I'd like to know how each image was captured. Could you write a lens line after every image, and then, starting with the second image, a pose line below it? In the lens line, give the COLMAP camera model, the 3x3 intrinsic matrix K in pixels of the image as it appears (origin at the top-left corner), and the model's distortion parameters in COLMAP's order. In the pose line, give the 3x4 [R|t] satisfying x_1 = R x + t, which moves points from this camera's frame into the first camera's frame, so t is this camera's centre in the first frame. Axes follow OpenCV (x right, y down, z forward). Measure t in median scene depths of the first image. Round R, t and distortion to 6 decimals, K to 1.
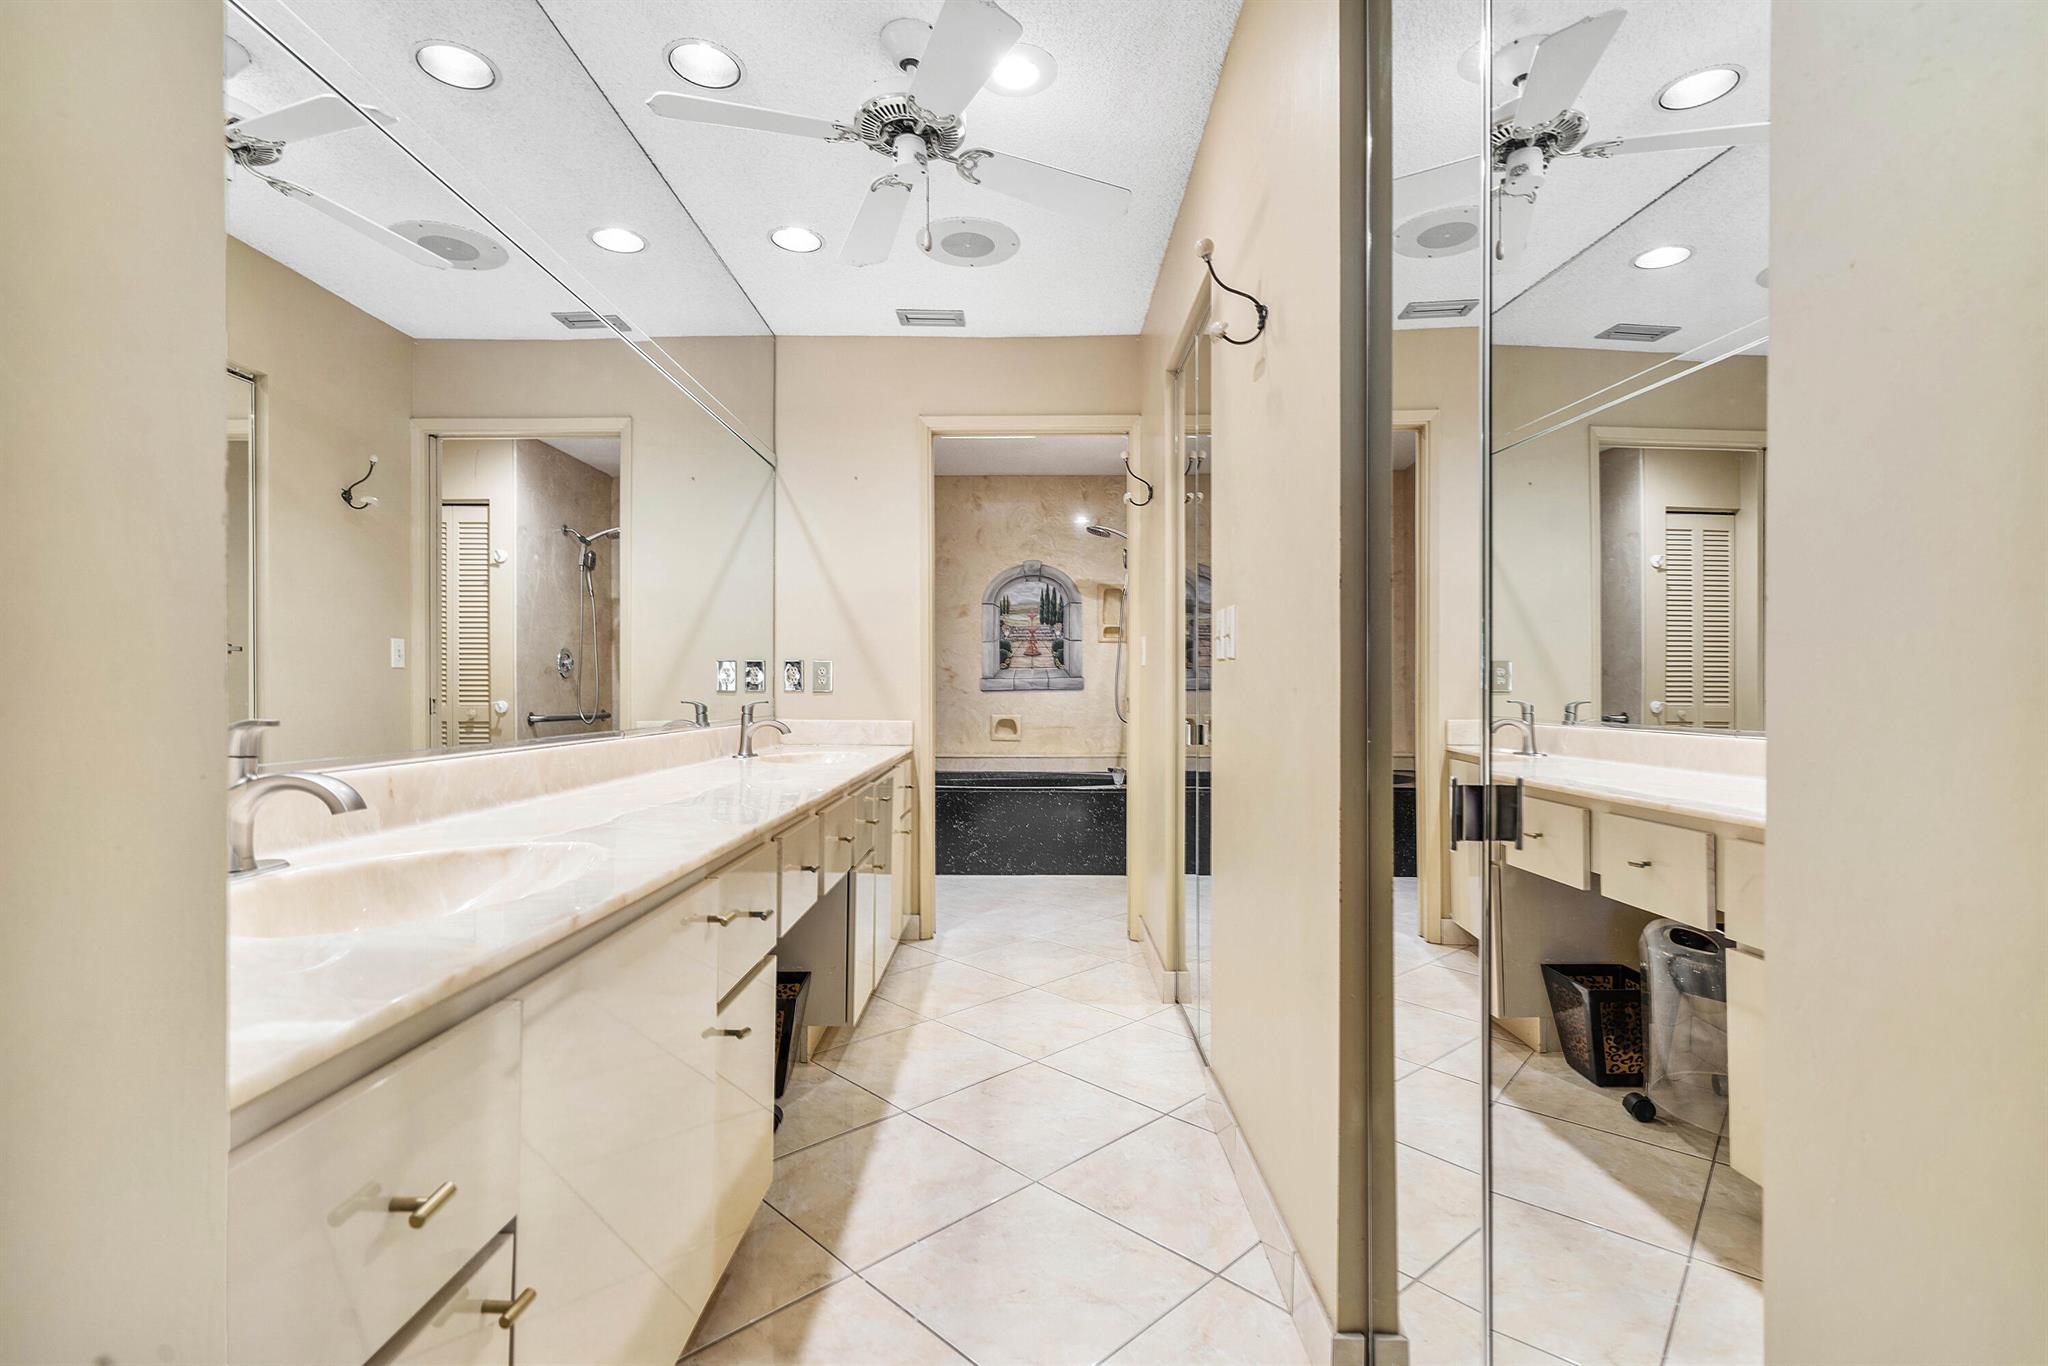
lens RADIAL K [[963.9, 0, 1031.9], [0, 963.9, 685.7], [0, 0, 1]] dist [-0.002294, 0.001883]
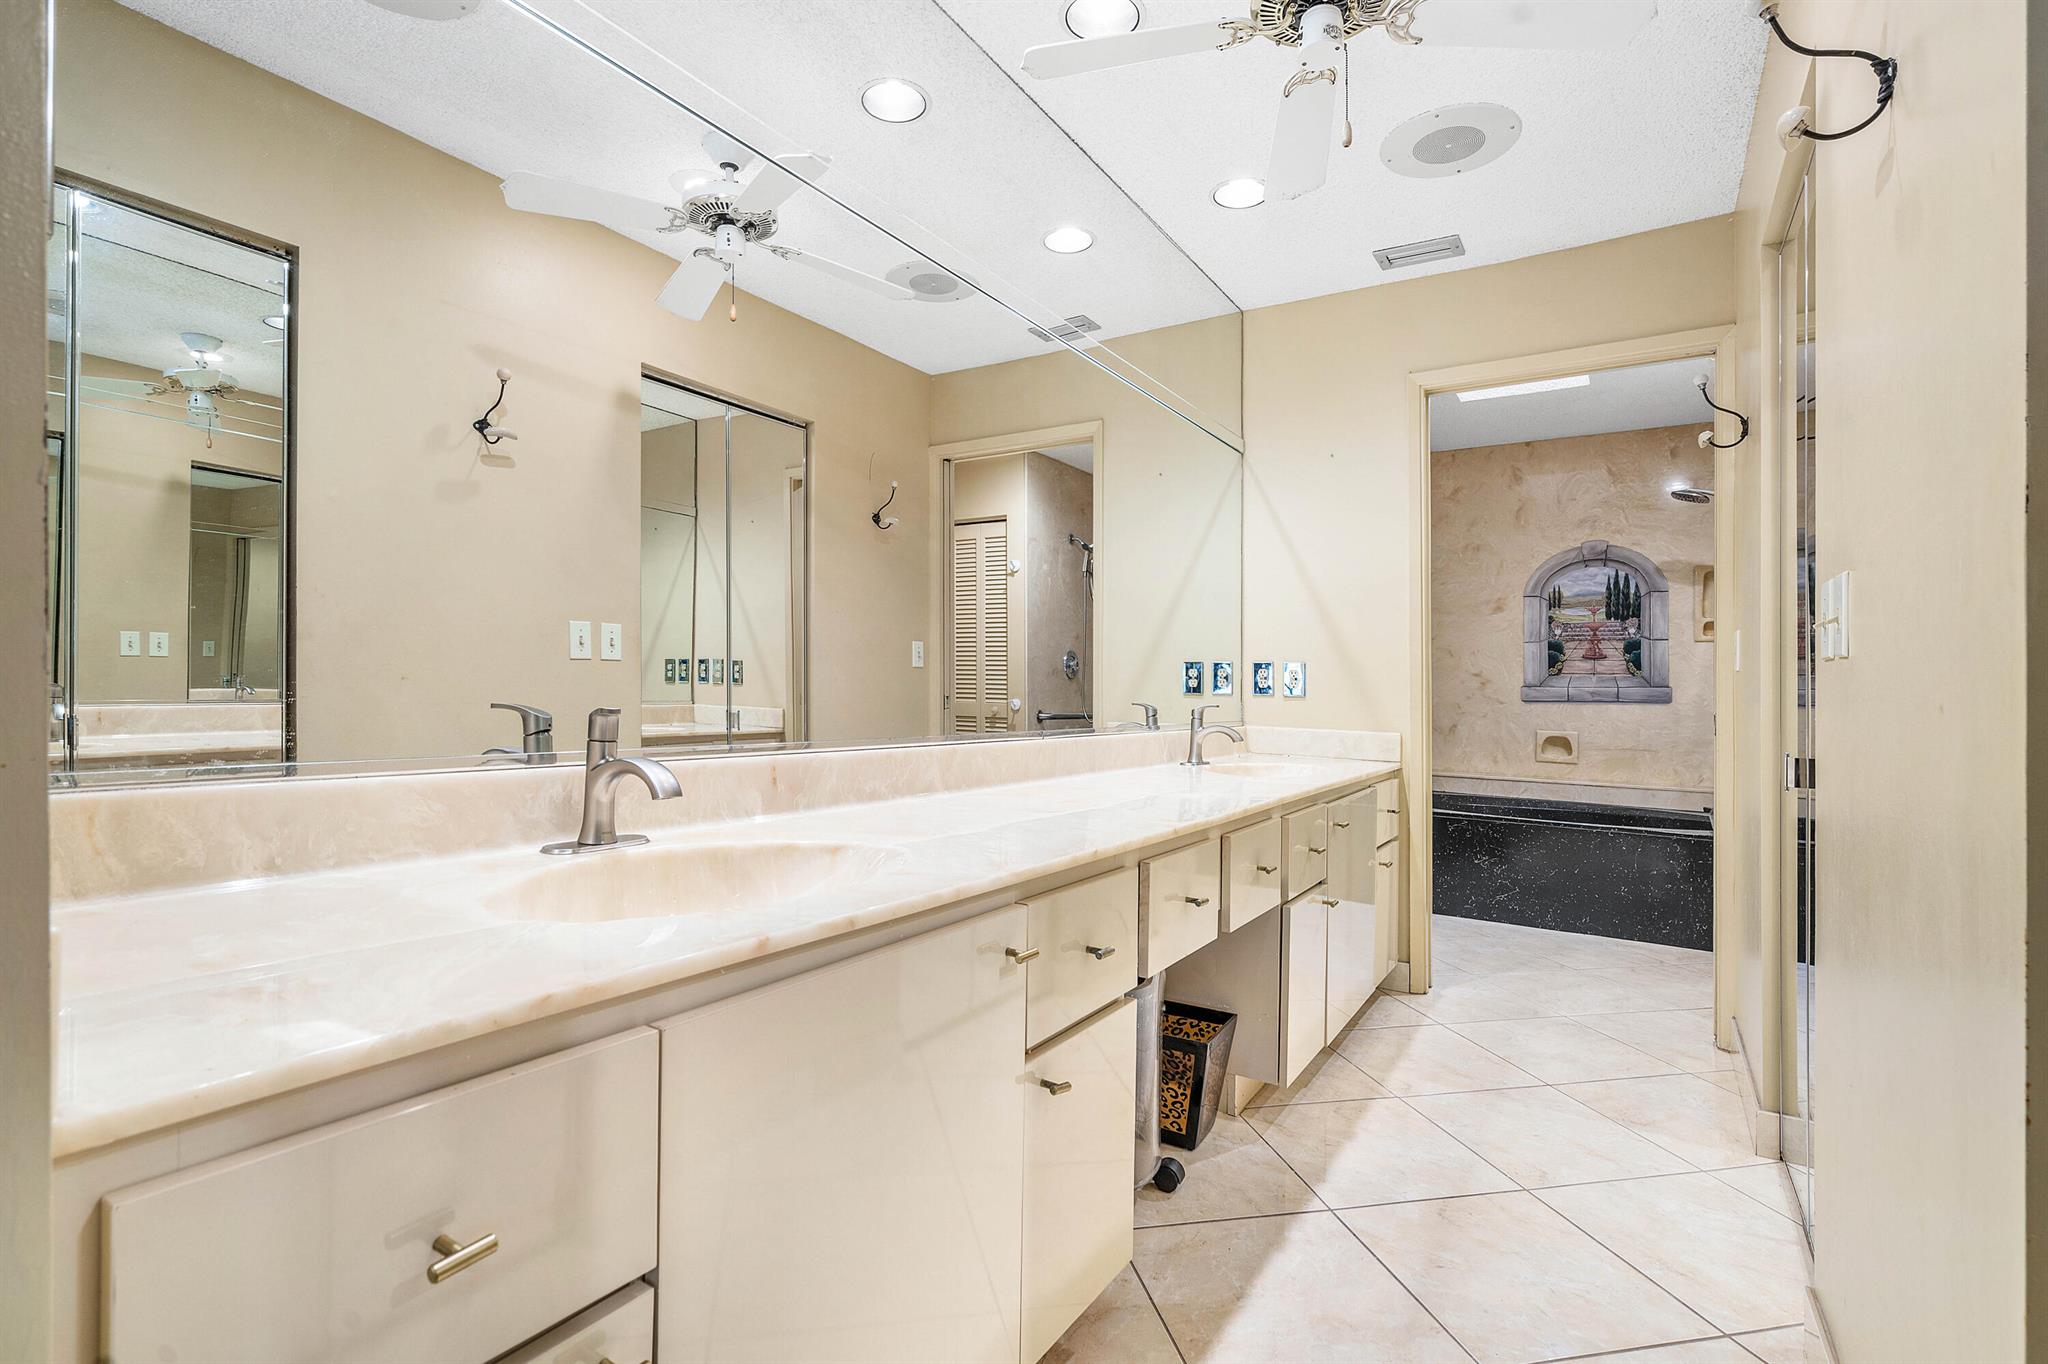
lens RADIAL K [[963.9, 0, 1017.2], [0, 963.9, 675.6], [0, 0, 1]] dist [-0.002294, 0.001883]
pose [[0.838660, 0.010696, -0.544550, 0.065765], [-0.019391, 0.999760, -0.010226, 0.000492], [0.544310, 0.019136, 0.838666, 0.121988]]
